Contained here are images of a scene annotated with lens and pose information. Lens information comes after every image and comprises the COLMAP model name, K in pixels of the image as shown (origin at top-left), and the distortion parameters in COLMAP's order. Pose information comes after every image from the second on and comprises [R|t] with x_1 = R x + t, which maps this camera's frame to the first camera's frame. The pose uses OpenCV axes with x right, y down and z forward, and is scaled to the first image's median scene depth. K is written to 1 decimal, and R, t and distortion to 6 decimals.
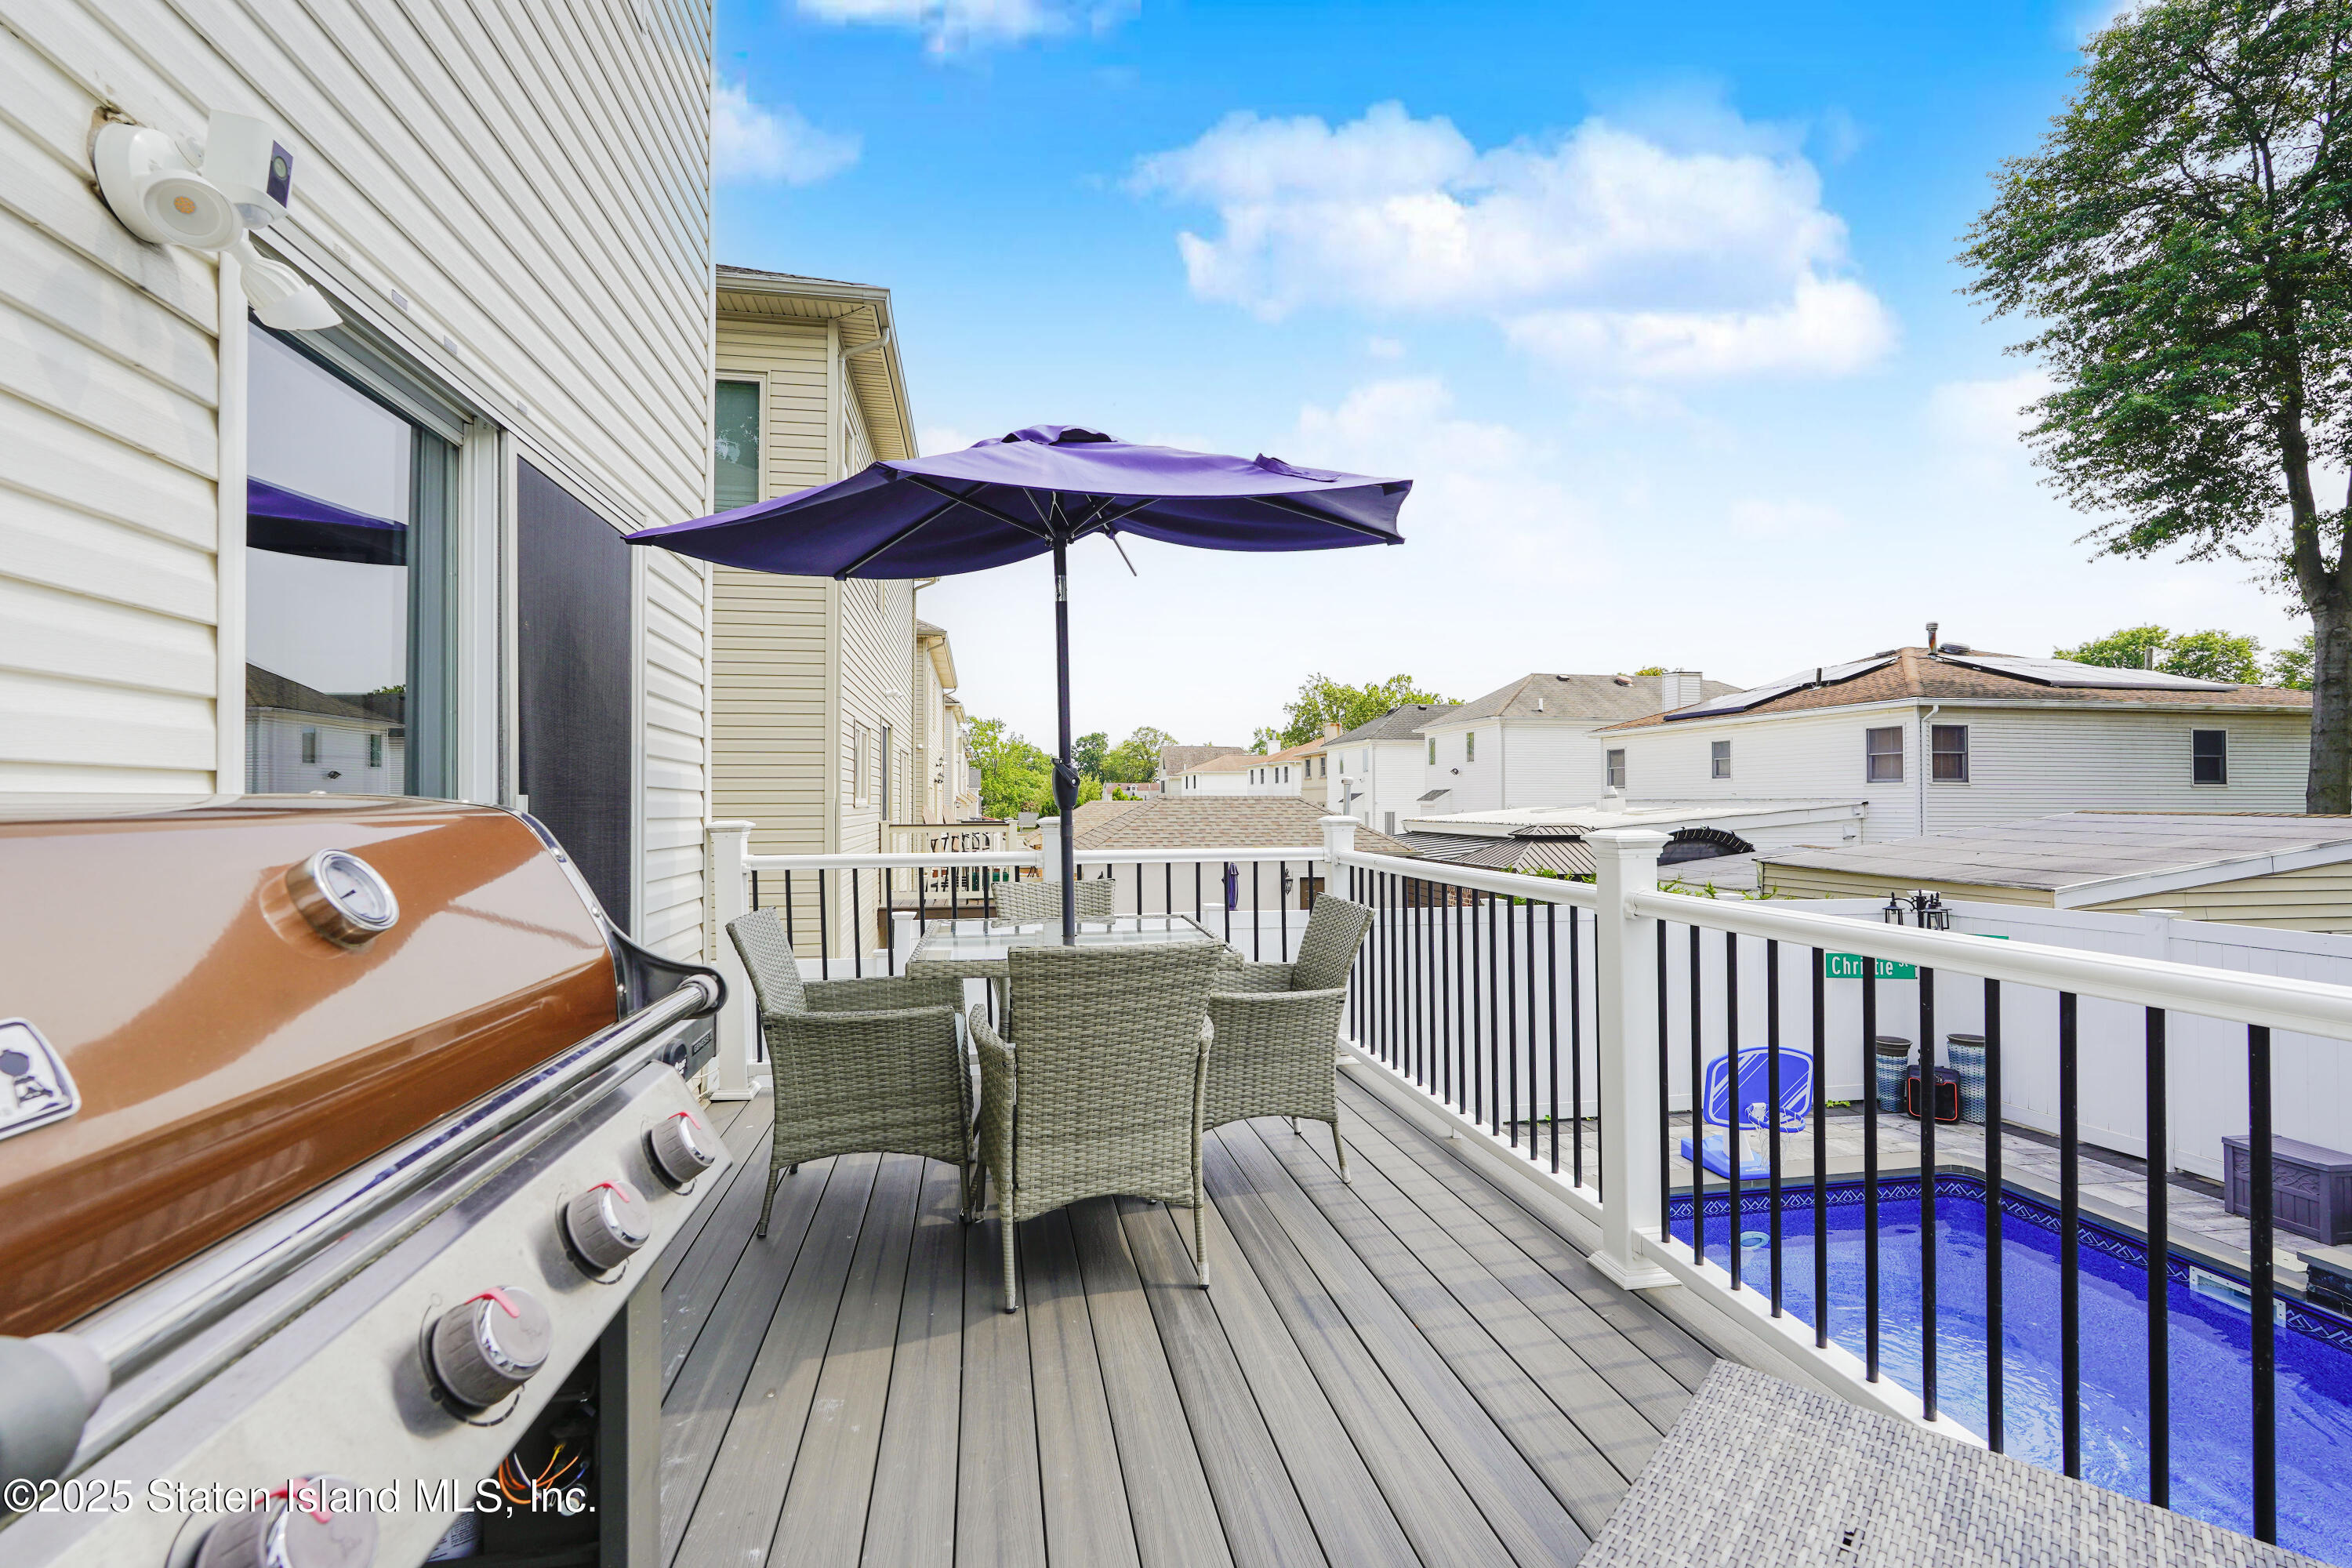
lens RADIAL K [[1036.0, 0, 1178.3], [0, 1036.0, 783.8], [0, 0, 1]] dist [-0.010460, 0.006495]
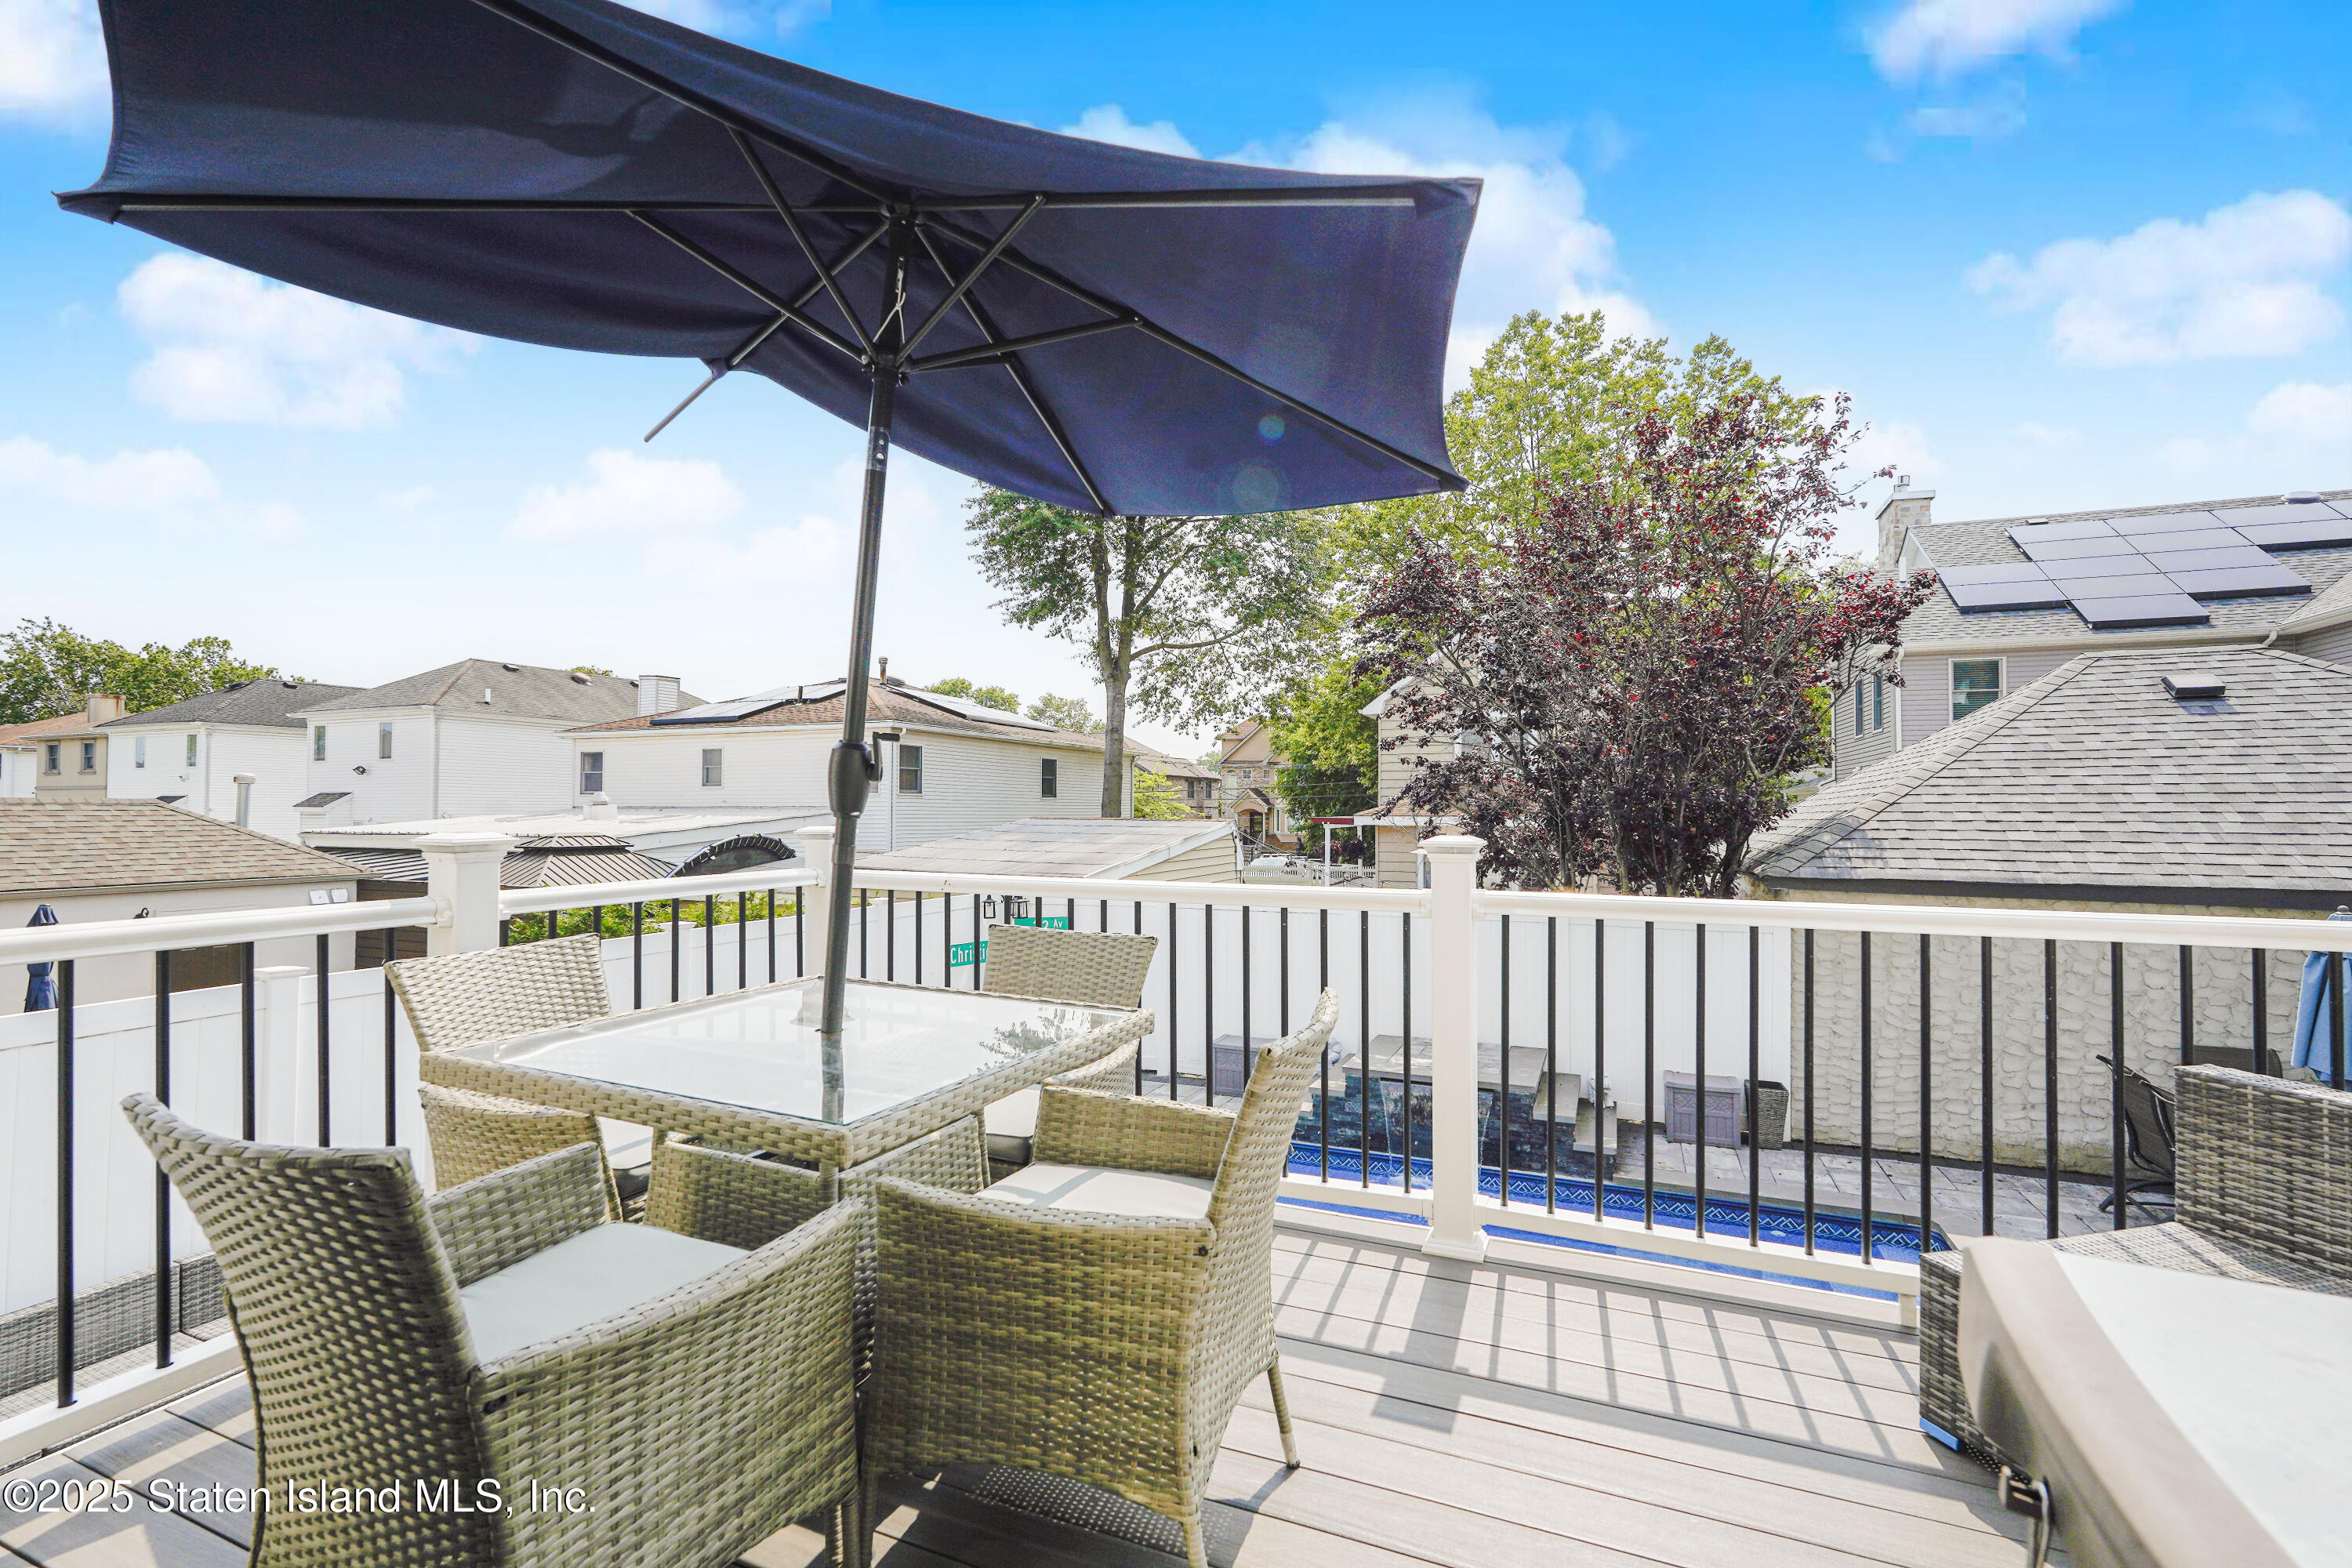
lens RADIAL K [[1036.0, 0, 1173.9], [0, 1036.0, 793.6], [0, 0, 1]] dist [-0.010460, 0.006495]
pose [[0.558174, 0.014983, 0.829589, -0.071522], [-0.016602, 0.999838, -0.006887, 0.001941], [-0.829558, -0.009928, 0.558332, 0.074387]]
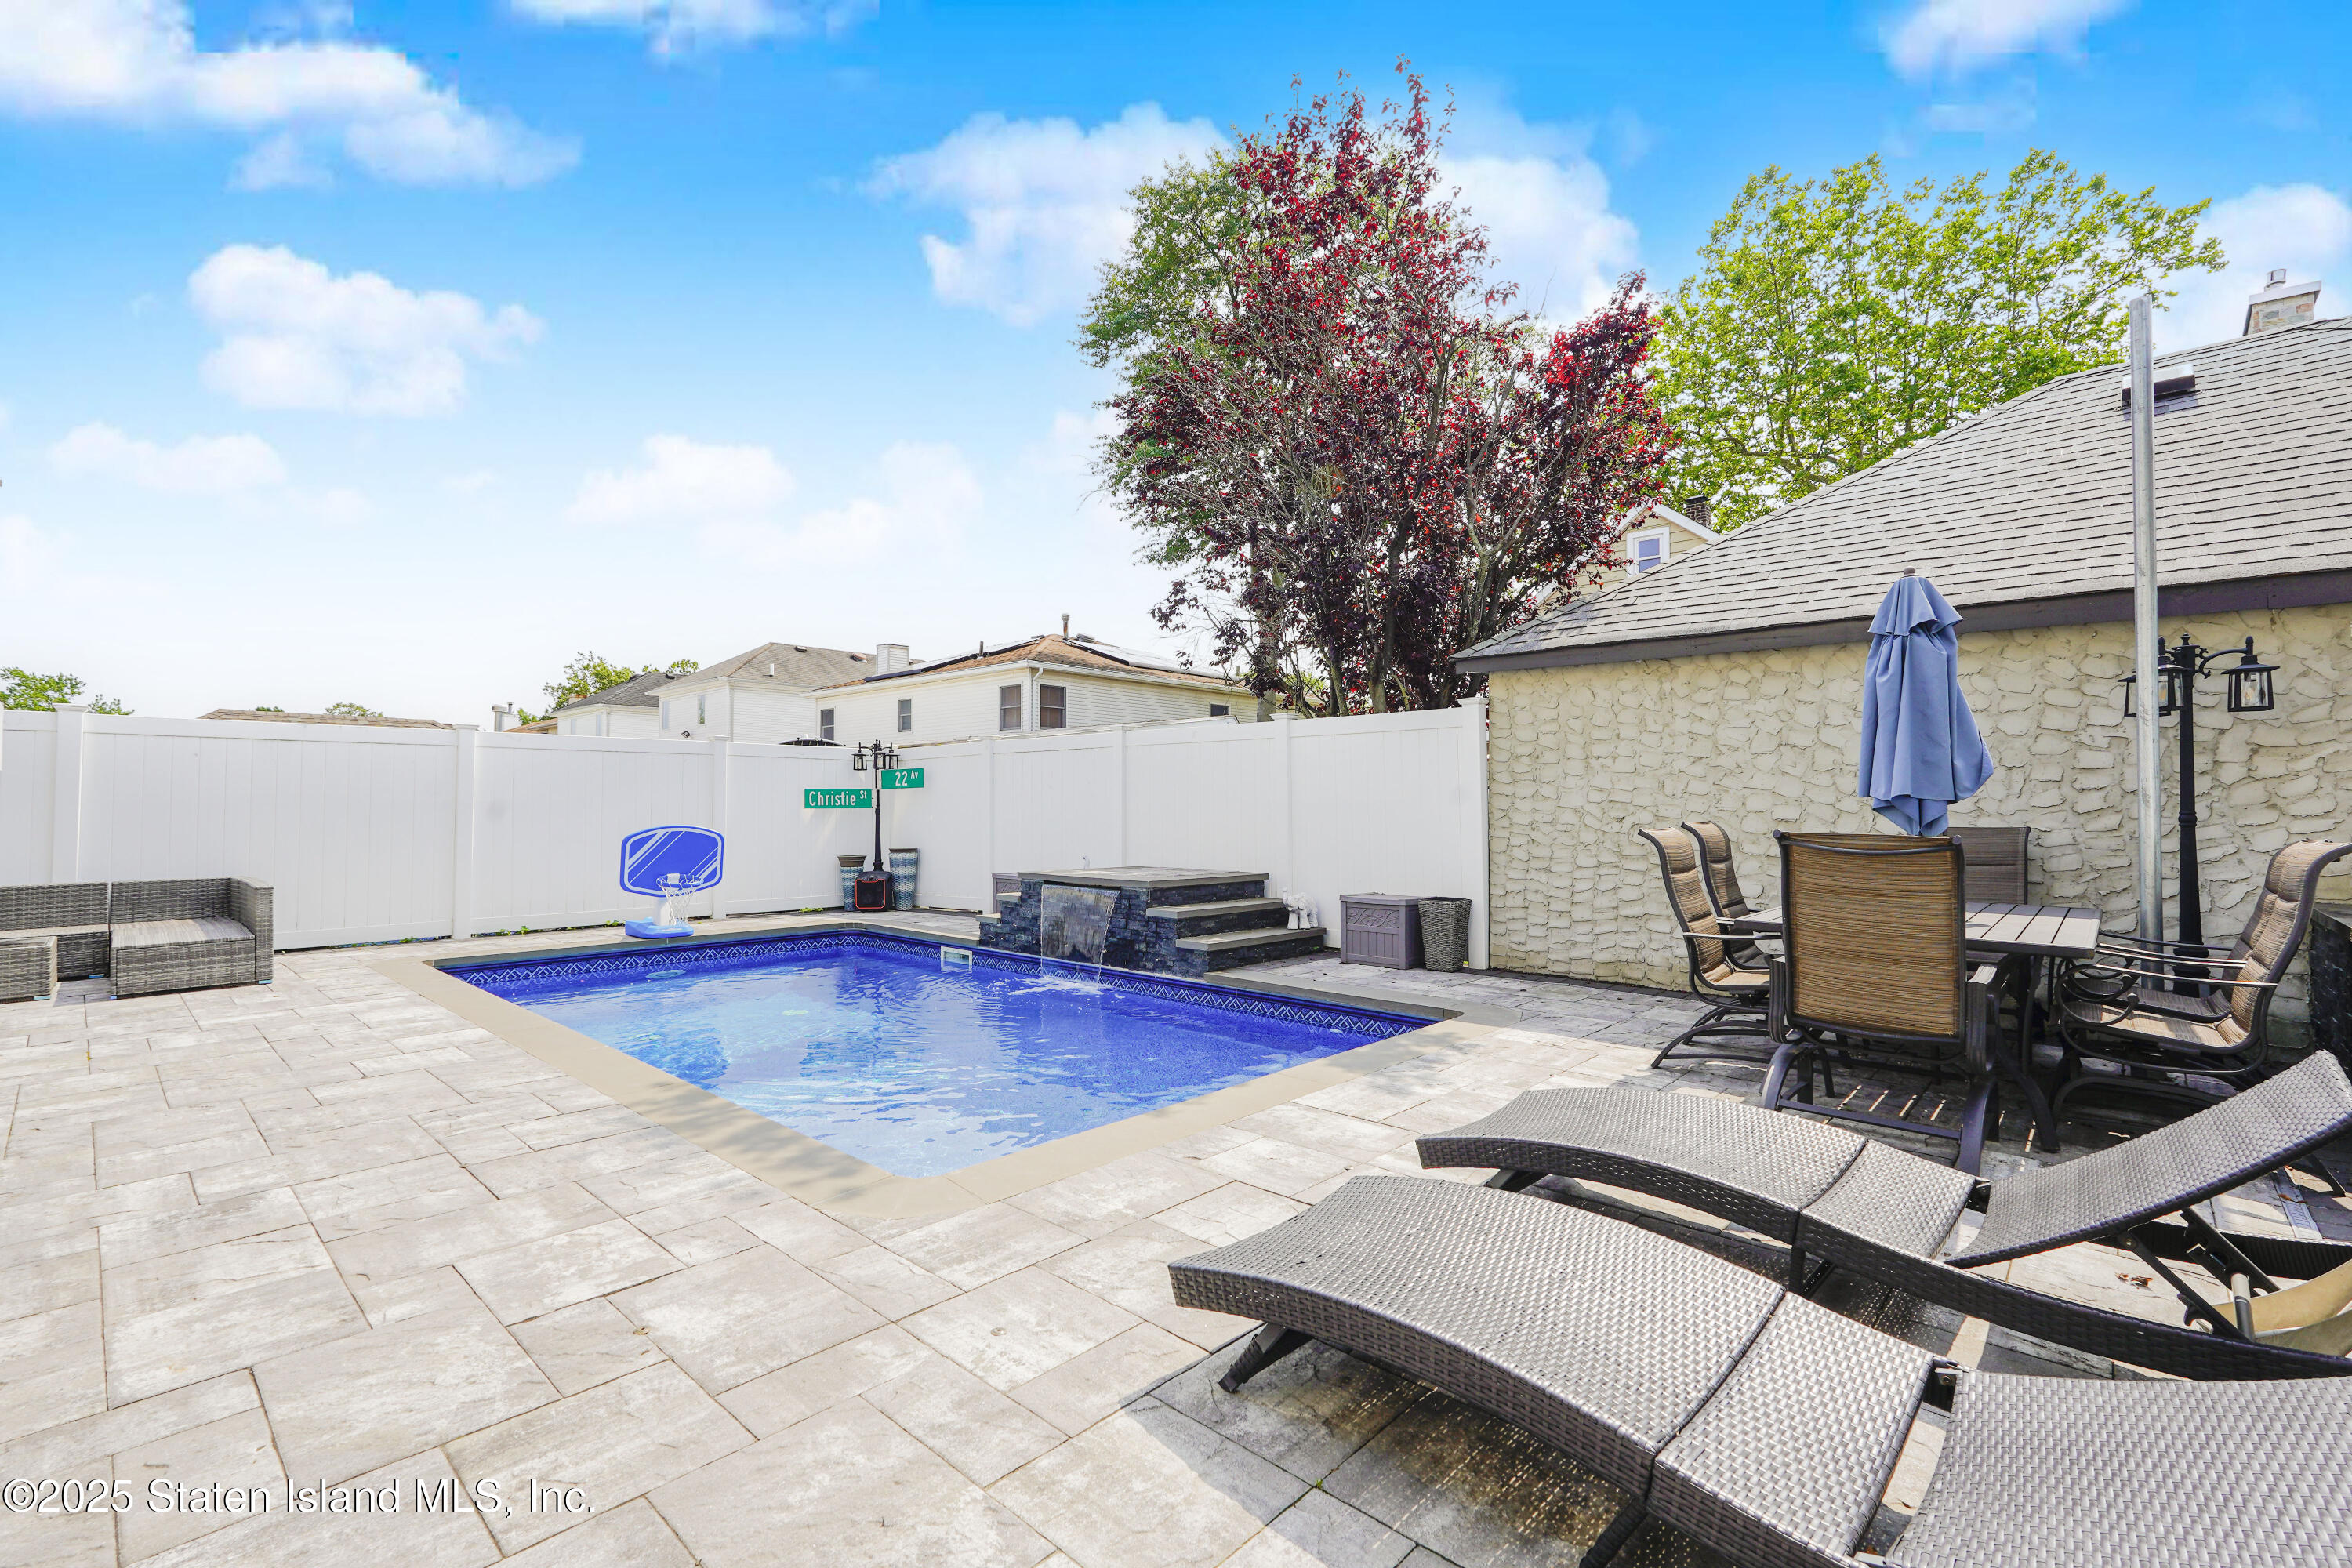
lens RADIAL K [[1036.0, 0, 1178.0], [0, 1036.0, 789.9], [0, 0, 1]] dist [-0.010460, 0.006495]
pose [[0.804684, 0.010469, 0.593611, 0.108494], [-0.009624, 0.999943, -0.004588, 0.072304], [-0.593625, -0.002021, 0.804739, -0.113127]]
